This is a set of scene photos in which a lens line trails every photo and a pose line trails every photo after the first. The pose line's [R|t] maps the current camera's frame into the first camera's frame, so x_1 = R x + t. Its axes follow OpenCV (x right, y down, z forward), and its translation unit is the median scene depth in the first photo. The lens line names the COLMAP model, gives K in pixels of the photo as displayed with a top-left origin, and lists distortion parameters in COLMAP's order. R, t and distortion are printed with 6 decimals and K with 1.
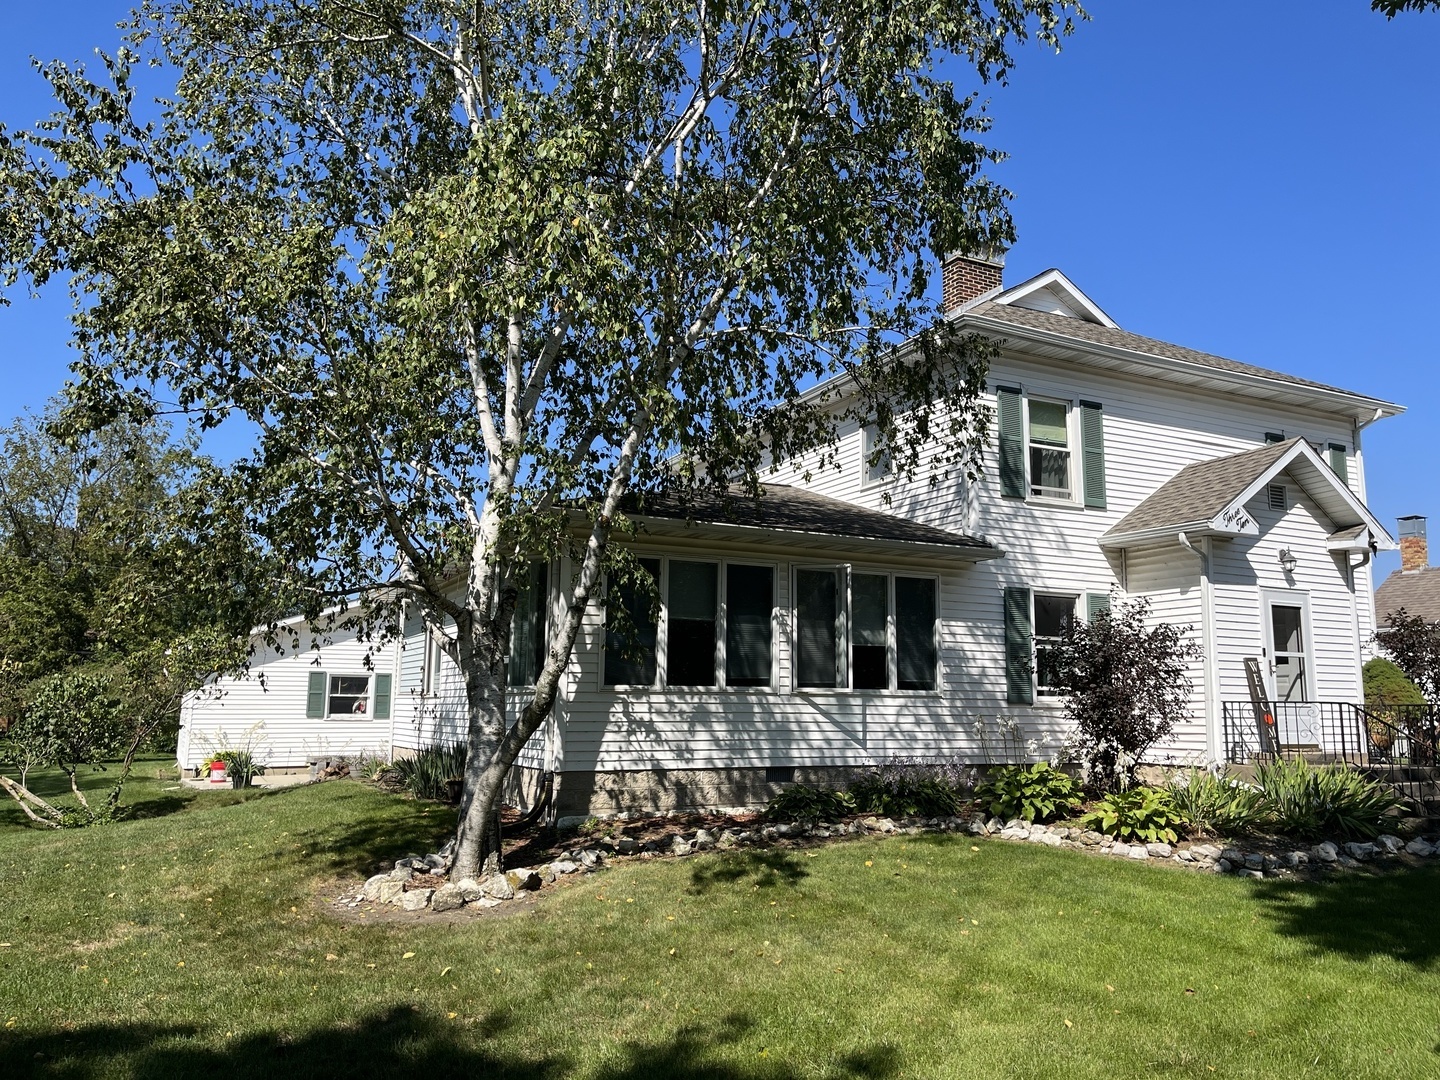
lens RADIAL K [[1081.7, 0, 724.4], [0, 1081.7, 540.8], [0, 0, 1]] dist [0.114830, -0.154932]
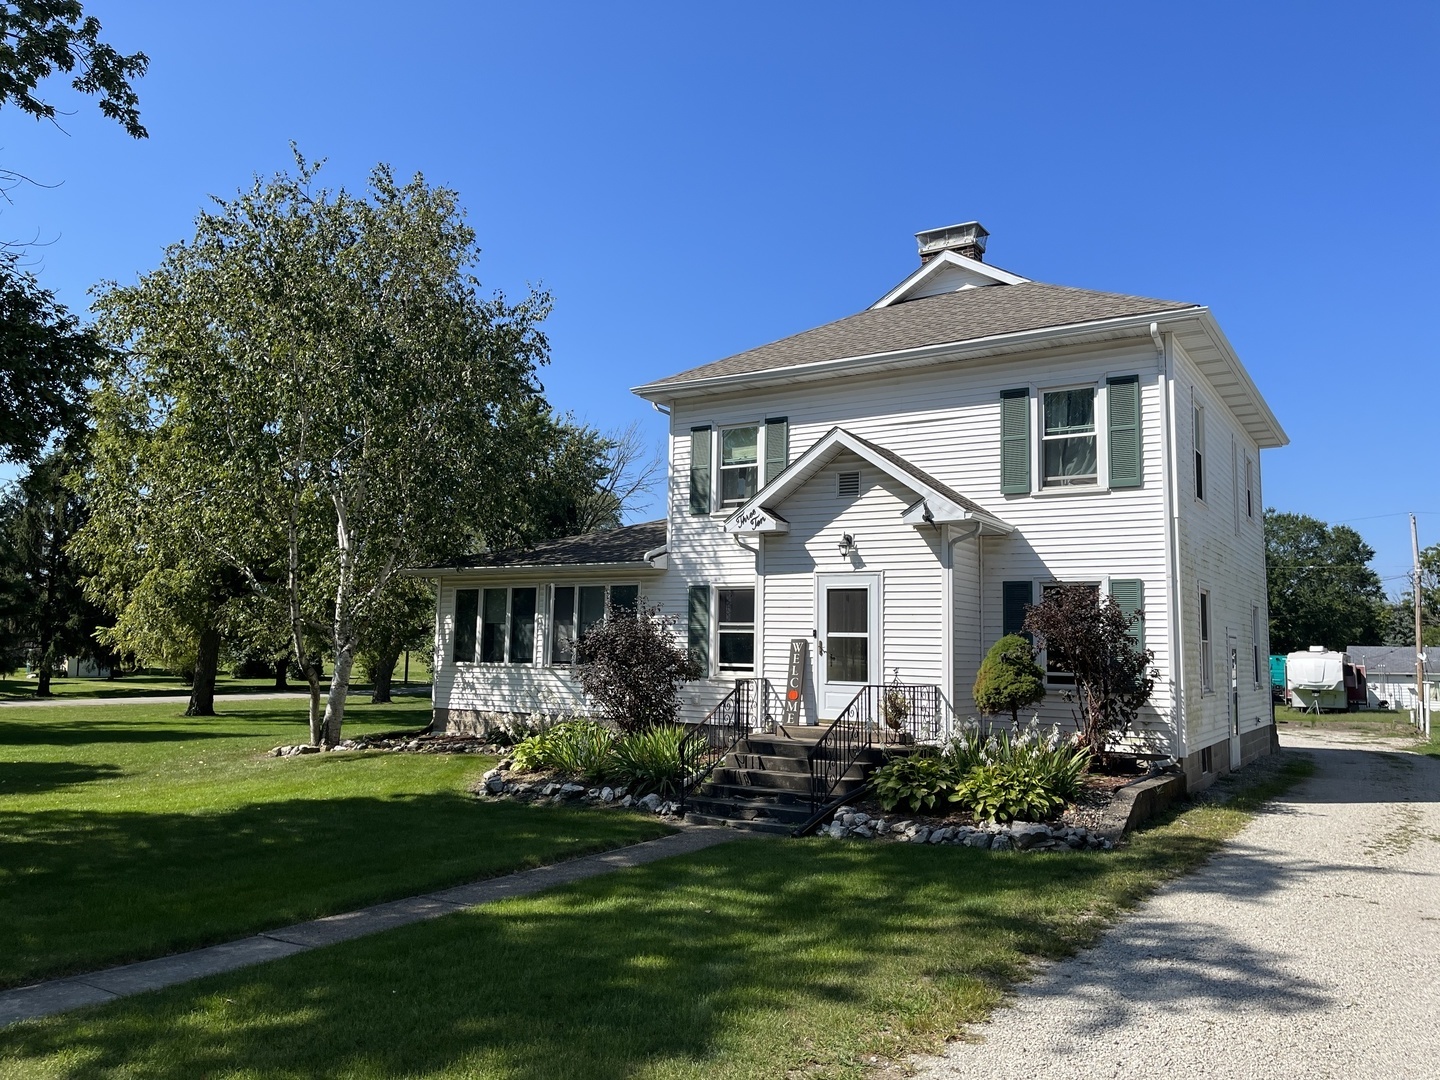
lens RADIAL K [[1081.7, 0, 724.4], [0, 1081.7, 540.8], [0, 0, 1]] dist [0.114830, -0.154932]
pose [[0.508061, -0.085613, -0.857056, 1.547358], [0.115829, 0.992801, -0.030509, 0.036799], [0.853497, -0.083771, 0.514320, 0.430701]]
